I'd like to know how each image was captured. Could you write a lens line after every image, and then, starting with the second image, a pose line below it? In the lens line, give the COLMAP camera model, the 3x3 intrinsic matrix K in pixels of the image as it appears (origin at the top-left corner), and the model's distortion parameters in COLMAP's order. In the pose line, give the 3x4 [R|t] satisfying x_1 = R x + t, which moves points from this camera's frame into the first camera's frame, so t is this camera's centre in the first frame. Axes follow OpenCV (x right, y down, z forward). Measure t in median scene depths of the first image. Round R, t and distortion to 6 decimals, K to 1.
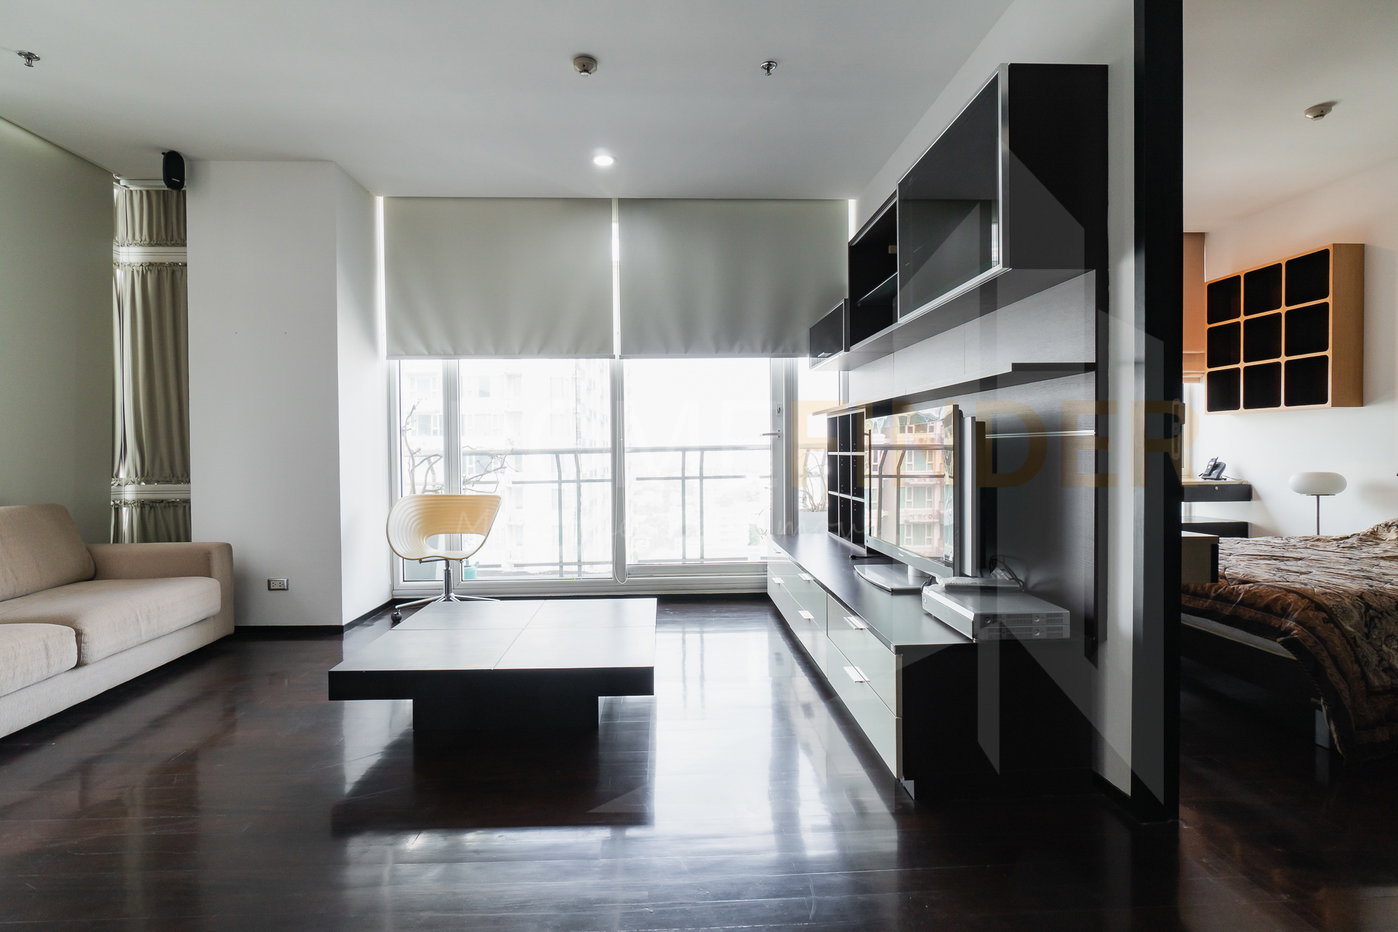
lens RADIAL K [[717.3, 0, 699.4], [0, 717.3, 461.2], [0, 0, 1]] dist [-0.004007, 0.001145]
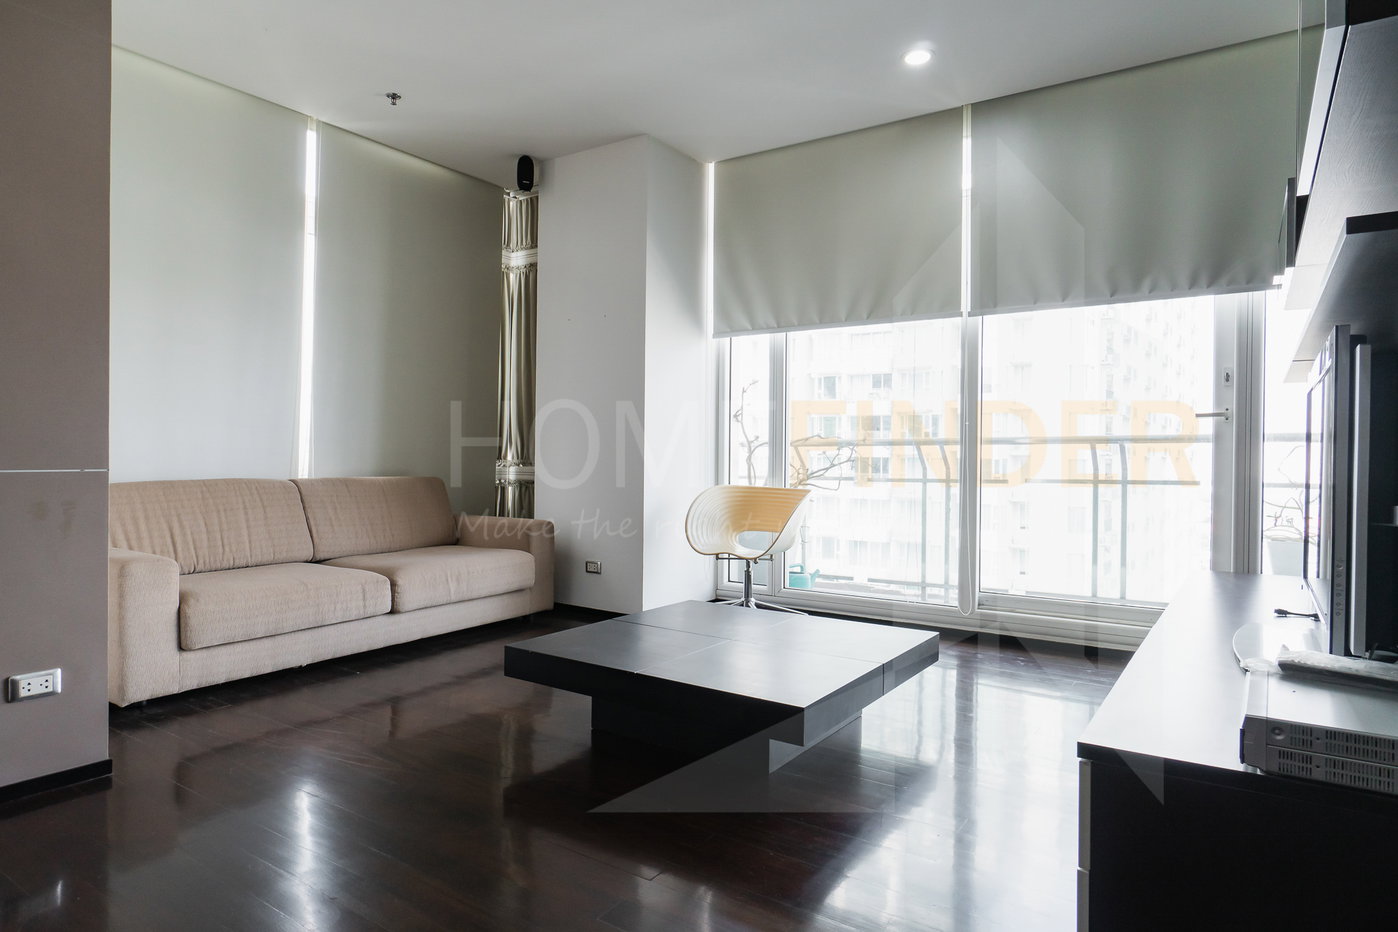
lens RADIAL K [[840.0, 0, 694.3], [0, 840.0, 465.5], [0, 0, 1]] dist [-0.003985, 0.000727]
pose [[0.794008, 0.022958, -0.607473, 0.216416], [-0.027058, 0.999631, 0.002412, 0.020842], [0.607304, 0.014522, 0.794337, 0.136574]]
